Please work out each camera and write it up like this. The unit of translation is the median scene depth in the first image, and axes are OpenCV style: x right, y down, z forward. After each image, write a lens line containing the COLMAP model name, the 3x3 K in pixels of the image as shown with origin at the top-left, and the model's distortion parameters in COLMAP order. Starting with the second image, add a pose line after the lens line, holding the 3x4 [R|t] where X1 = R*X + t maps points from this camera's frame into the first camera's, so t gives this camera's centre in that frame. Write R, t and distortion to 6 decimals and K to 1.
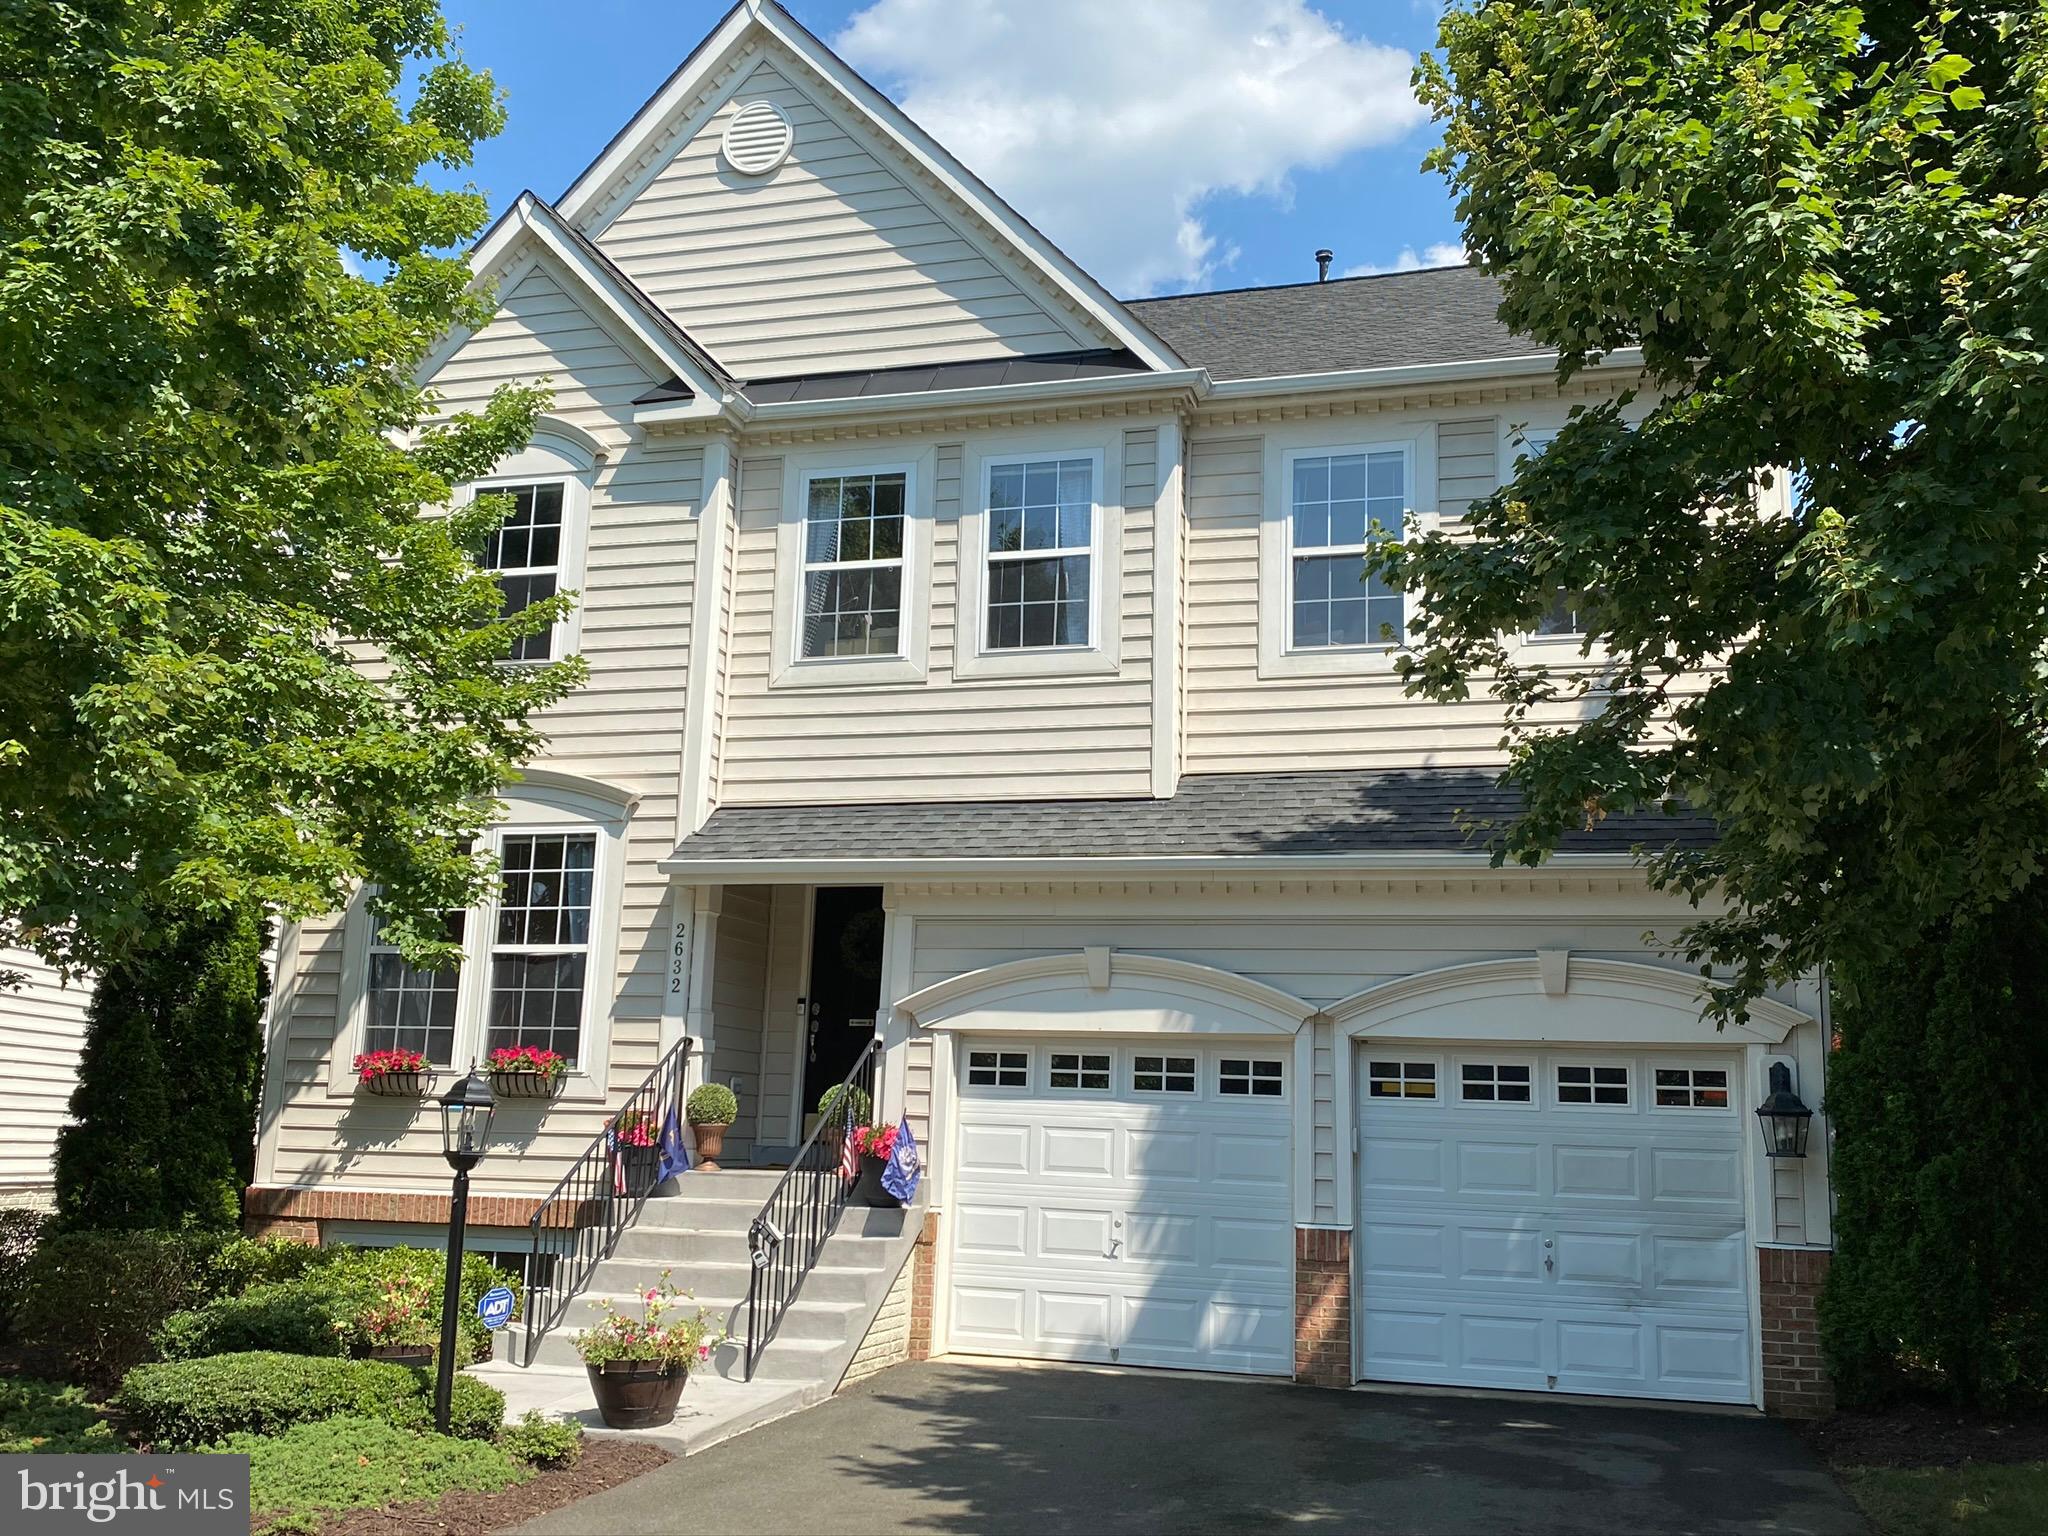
lens RADIAL K [[2034.3, 0, 1068.9], [0, 2034.3, 706.0], [0, 0, 1]] dist [0.084009, -0.155334]
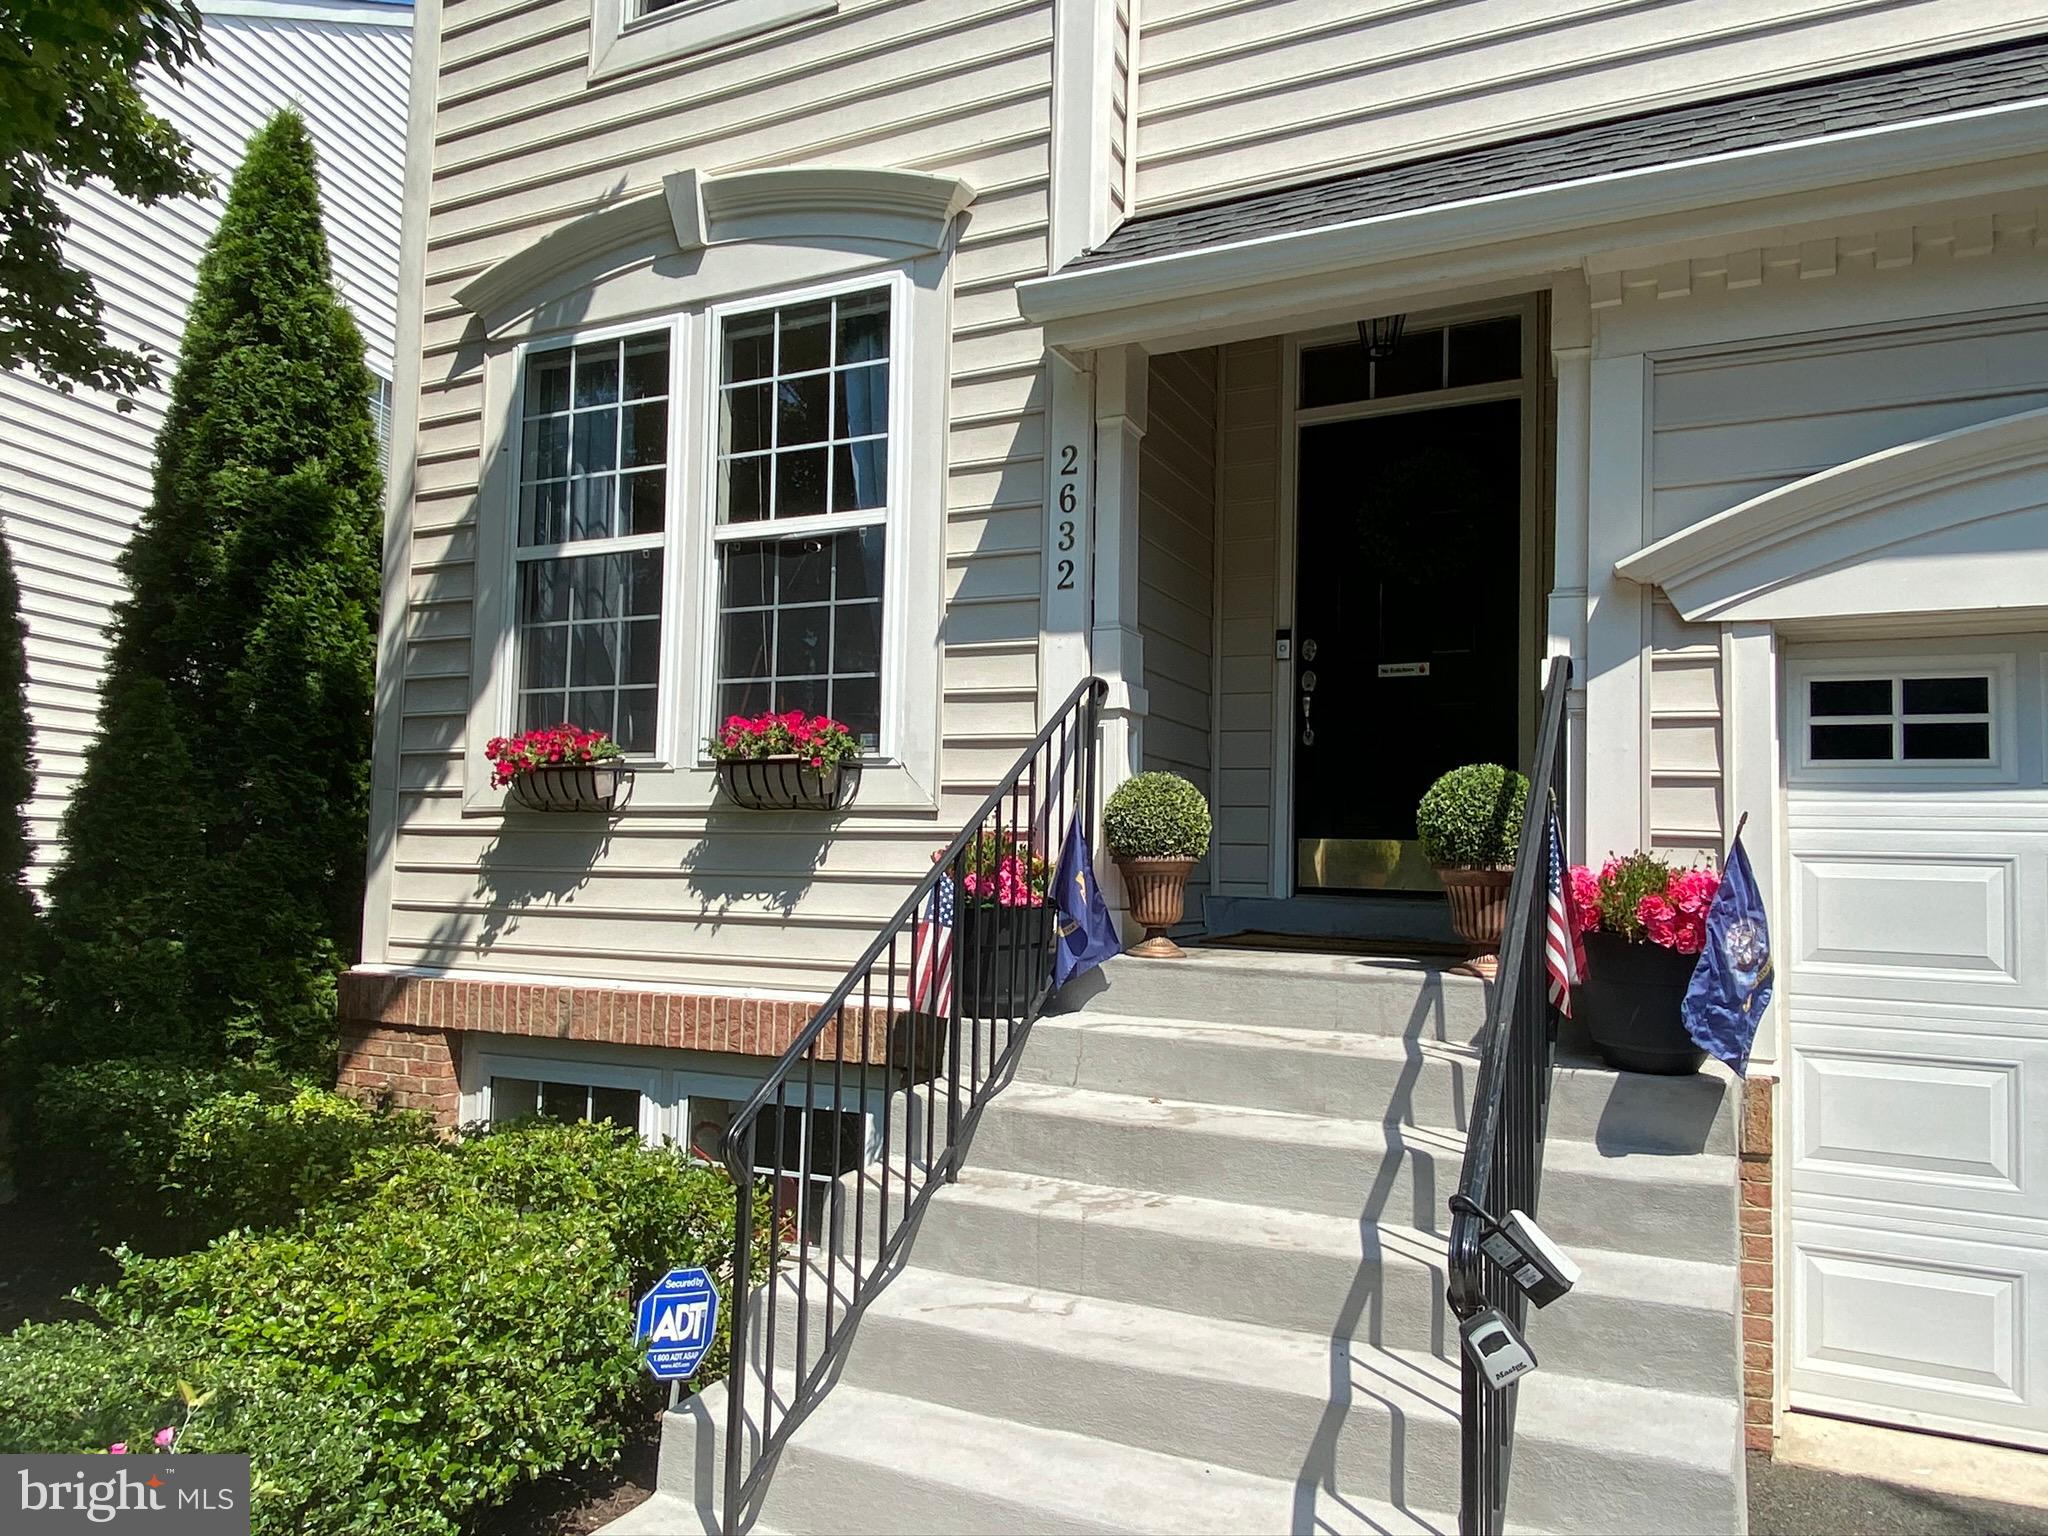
lens RADIAL K [[1376.0, 0, 1025.3], [0, 1376.0, 774.2], [0, 0, 1]] dist [0.081224, -0.091481]
pose [[0.984734, -0.019961, -0.172915, -0.146242], [0.043726, 0.989915, 0.134744, 0.138364], [0.168482, -0.140248, 0.975676, 0.673938]]
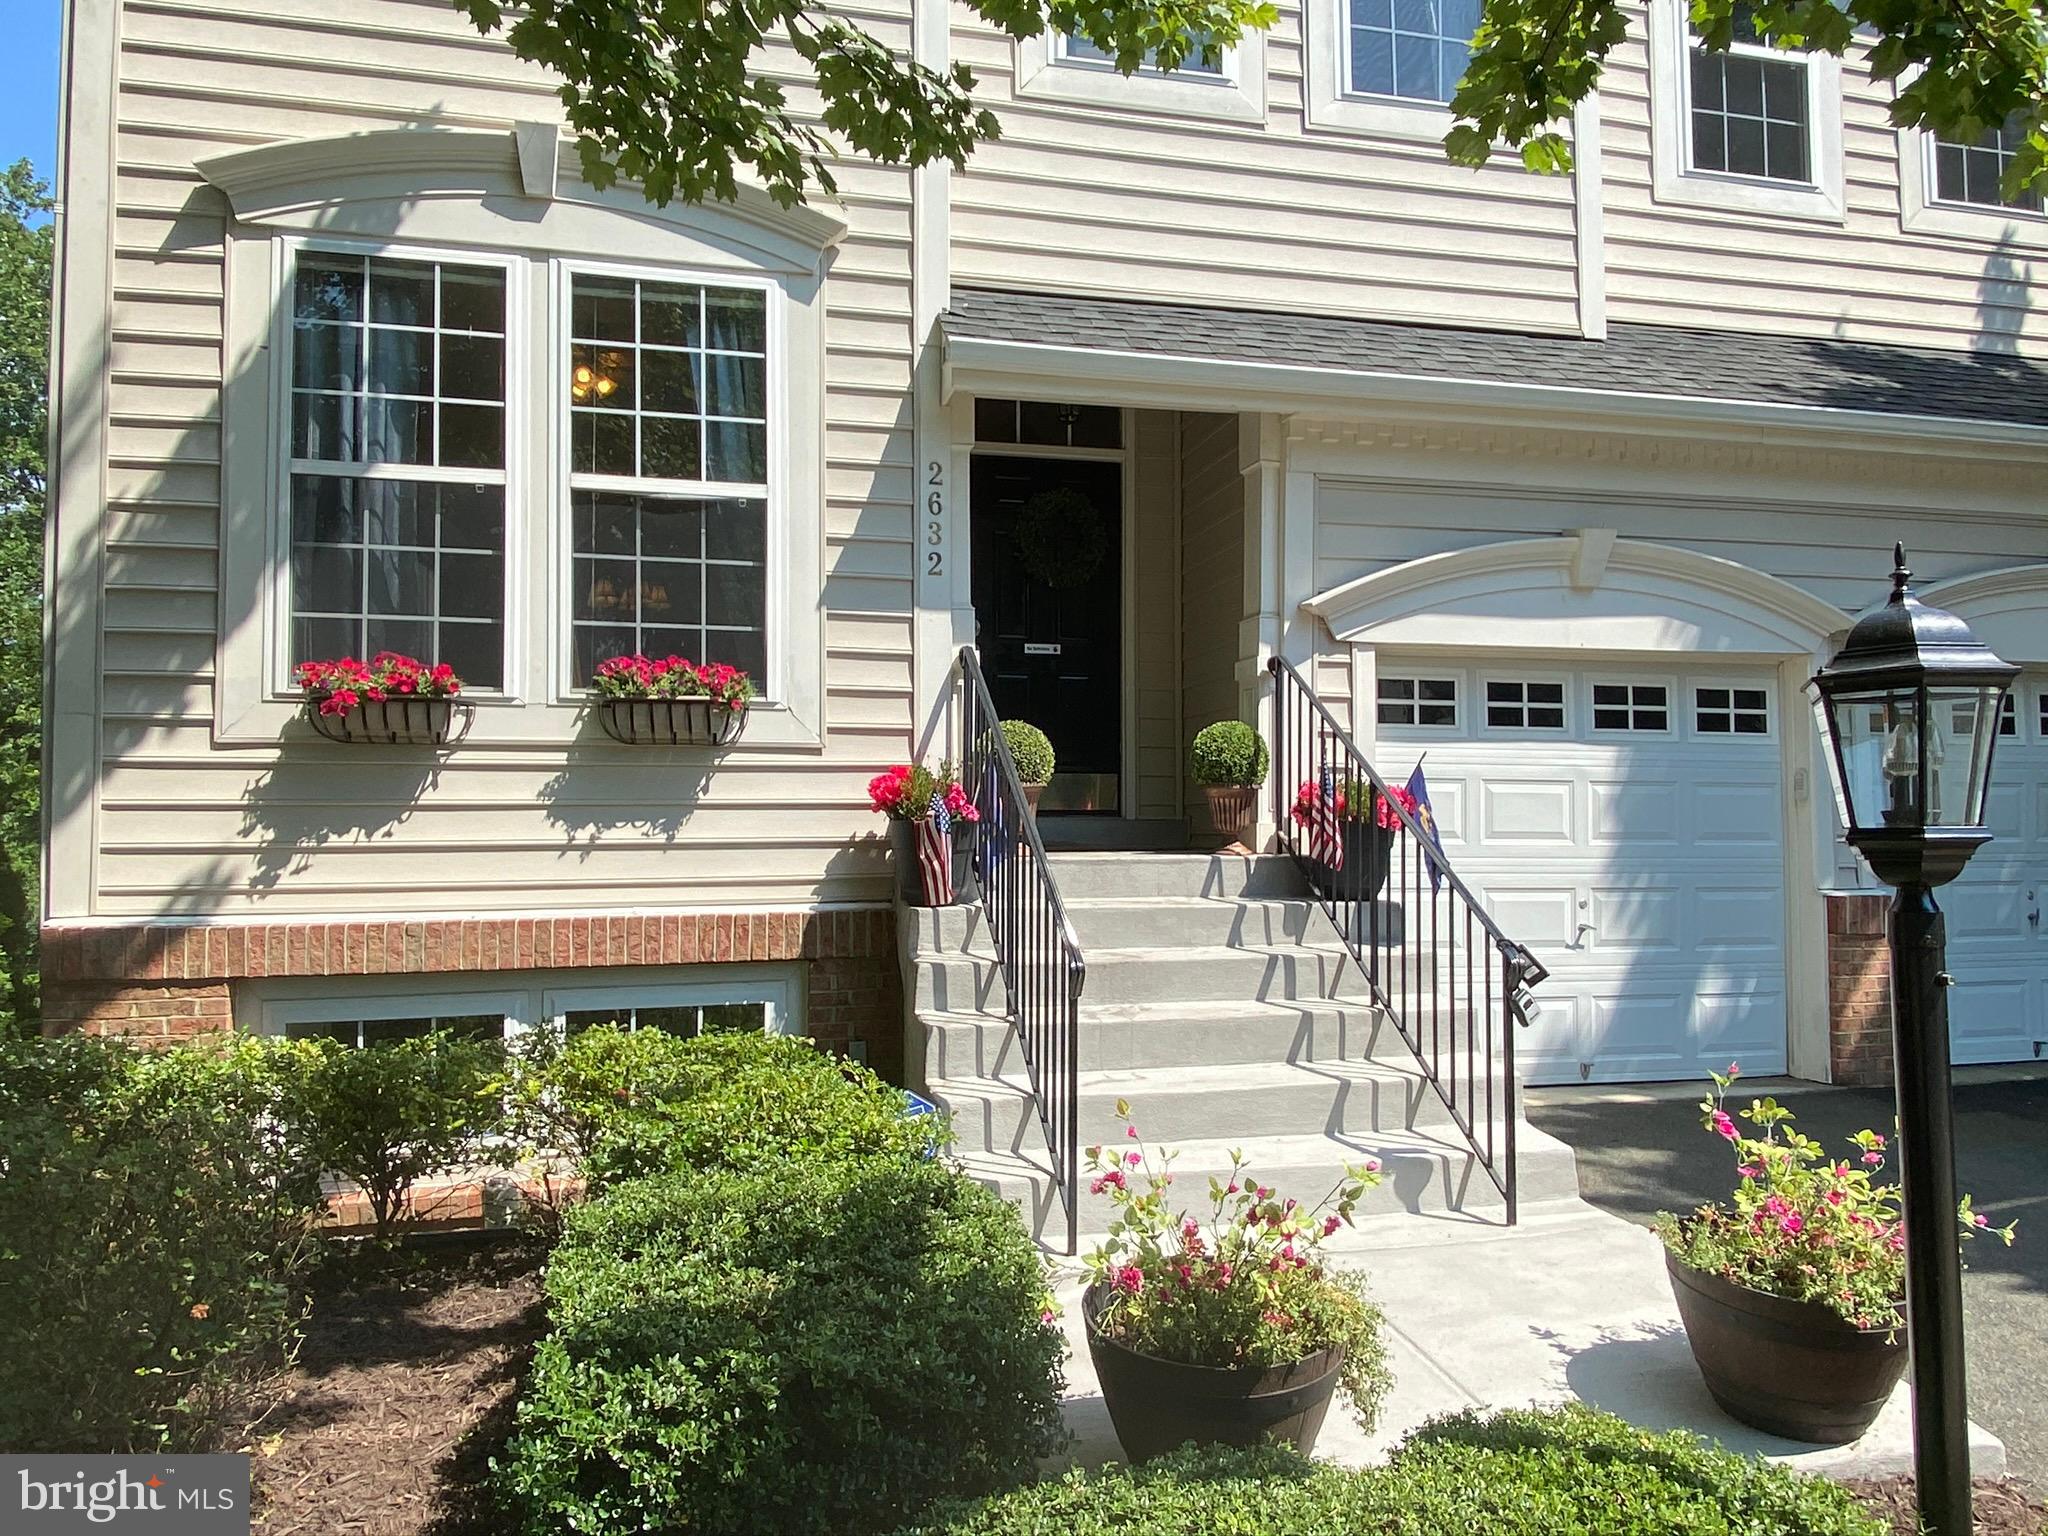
lens RADIAL K [[1376.0, 0, 1037.8], [0, 1376.0, 775.9], [0, 0, 1]] dist [0.081224, -0.091481]
pose [[0.870385, -0.014059, 0.492172, -0.365497], [-0.074827, 0.984205, 0.160441, 0.130075], [-0.486654, -0.176473, 0.855585, 0.619003]]
